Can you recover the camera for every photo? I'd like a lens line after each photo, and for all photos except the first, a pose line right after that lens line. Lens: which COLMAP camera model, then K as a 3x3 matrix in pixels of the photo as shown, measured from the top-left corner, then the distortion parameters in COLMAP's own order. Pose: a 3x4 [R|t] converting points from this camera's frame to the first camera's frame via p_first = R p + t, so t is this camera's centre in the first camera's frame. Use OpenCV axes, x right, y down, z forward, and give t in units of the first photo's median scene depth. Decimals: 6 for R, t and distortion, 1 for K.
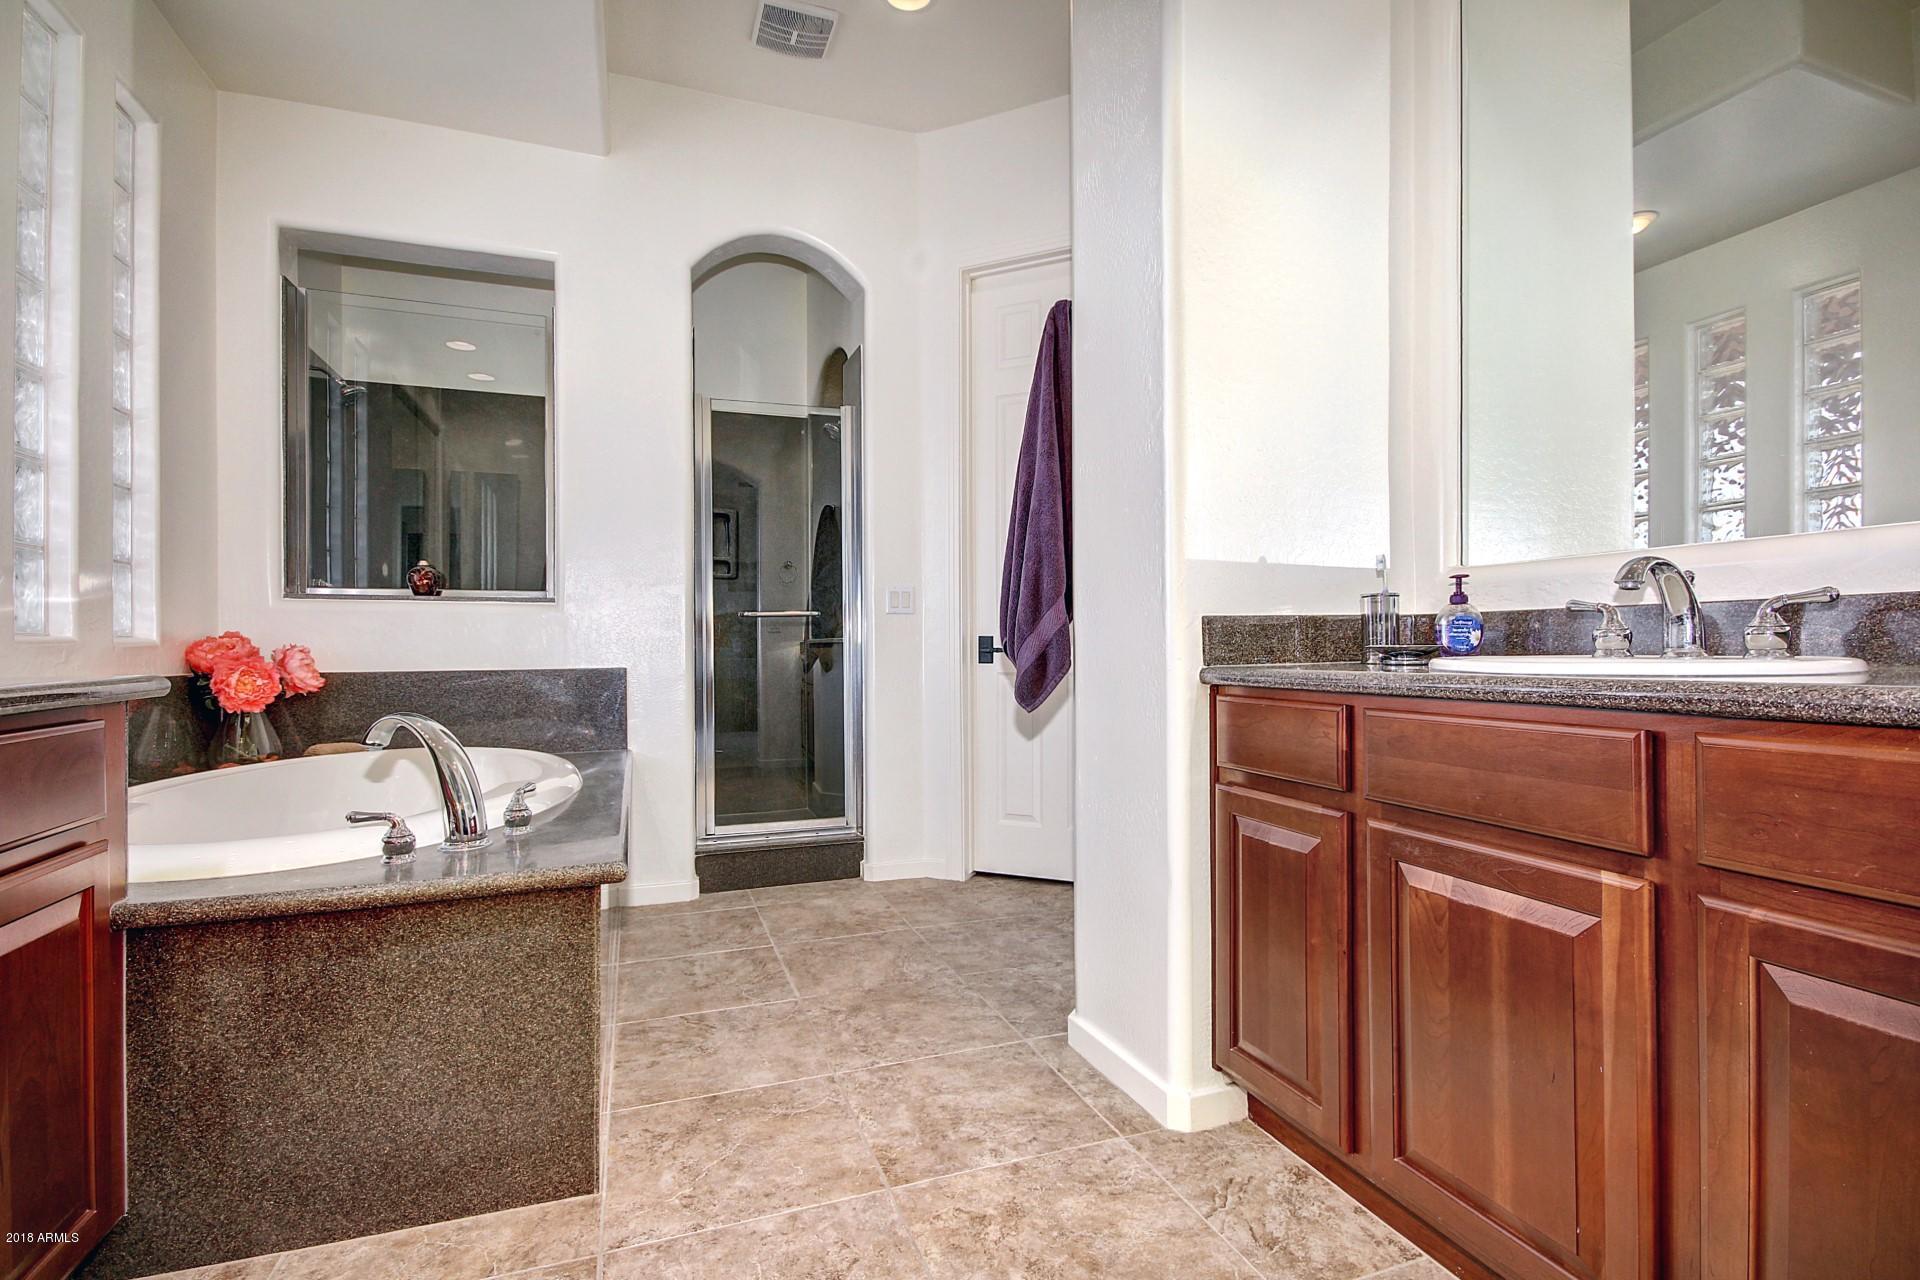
lens RADIAL K [[899.6, 0, 949.2], [0, 899.6, 641.6], [0, 0, 1]] dist [0.011311, -0.004221]
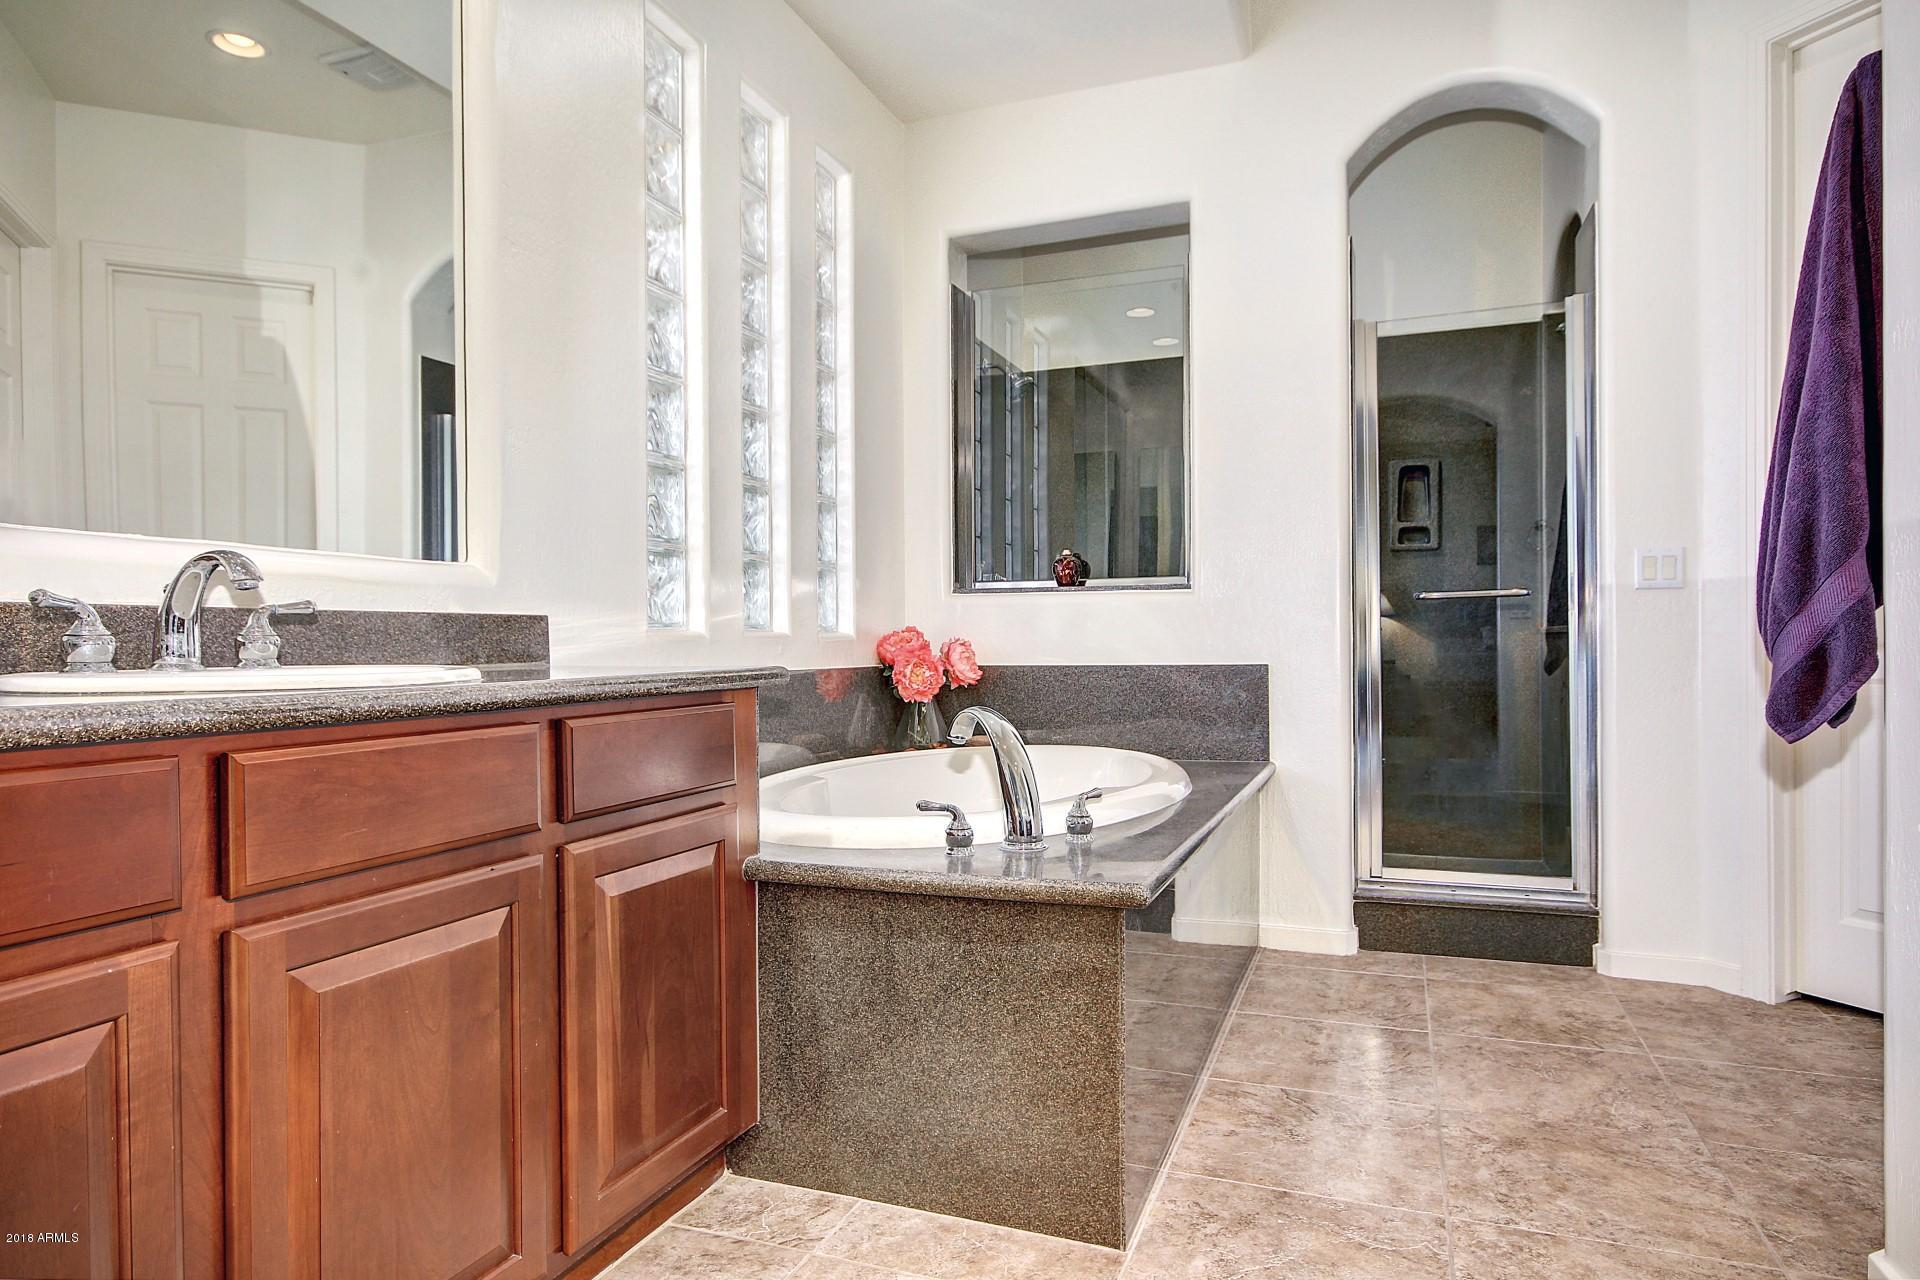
lens RADIAL K [[1102.1, 0, 960.4], [0, 1102.1, 644.8], [0, 0, 1]] dist [0.010816, 0.000371]
pose [[0.762795, 0.000153, -0.646640, 0.107243], [0.007405, 0.999932, 0.008971, -0.000492], [0.646598, -0.011632, 0.762743, 0.037224]]
